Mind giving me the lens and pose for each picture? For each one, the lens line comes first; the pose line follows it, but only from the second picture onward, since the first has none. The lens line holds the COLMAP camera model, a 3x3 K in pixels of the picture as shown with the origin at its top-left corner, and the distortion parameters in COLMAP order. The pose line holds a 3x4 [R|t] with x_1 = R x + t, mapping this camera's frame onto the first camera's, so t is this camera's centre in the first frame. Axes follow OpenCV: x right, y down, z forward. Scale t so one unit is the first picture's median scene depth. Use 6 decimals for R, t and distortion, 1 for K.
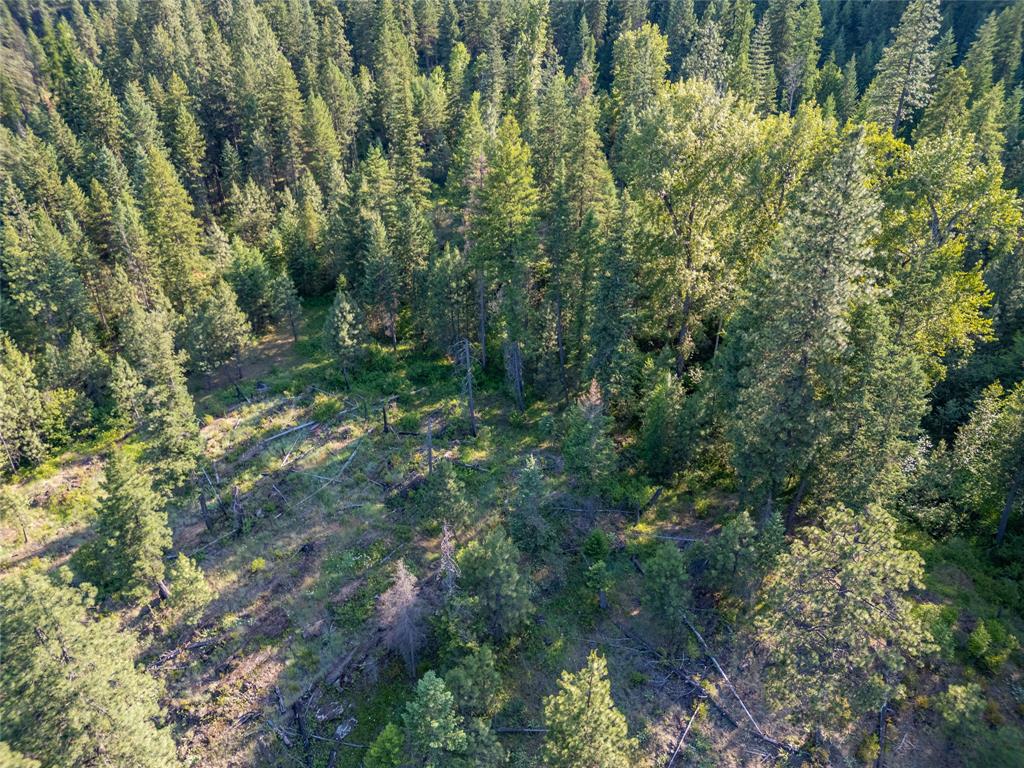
lens RADIAL K [[697.1, 0, 510.4], [0, 697.1, 381.8], [0, 0, 1]] dist [0.058624, -0.049793]
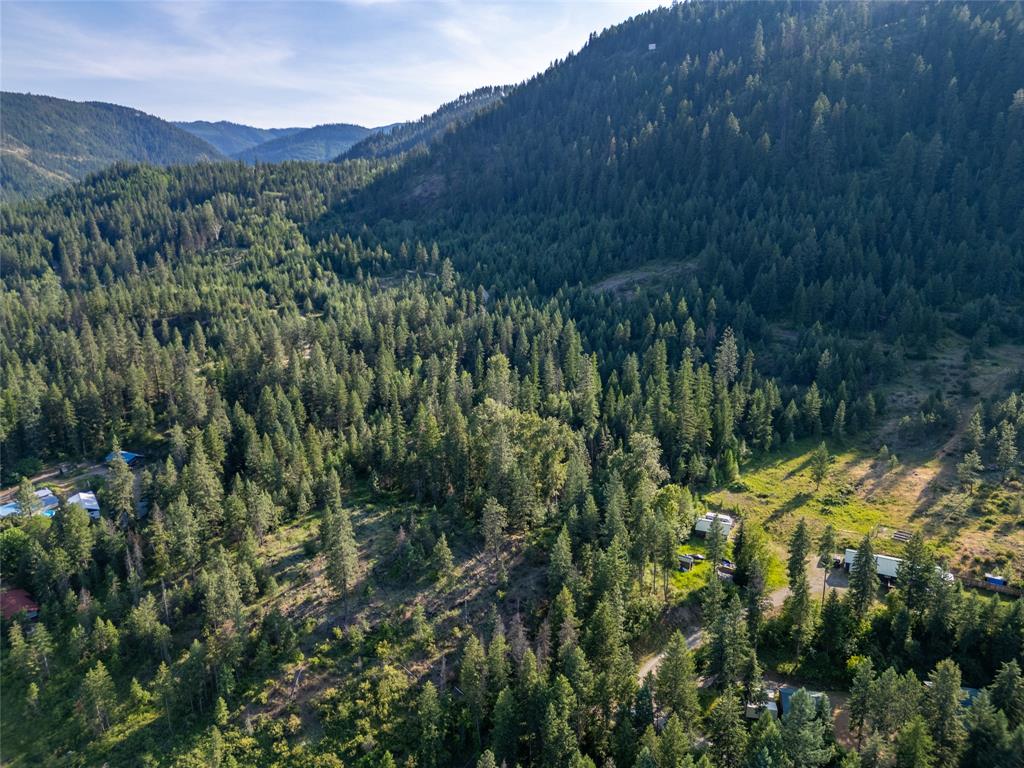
lens RADIAL K [[697.1, 0, 510.6], [0, 697.1, 385.1], [0, 0, 1]] dist [0.058624, -0.049793]
pose [[0.997824, -0.034021, 0.056477, 0.113055], [0.048568, 0.958580, -0.280652, 0.257231], [-0.044589, 0.282784, 0.958147, -1.297192]]
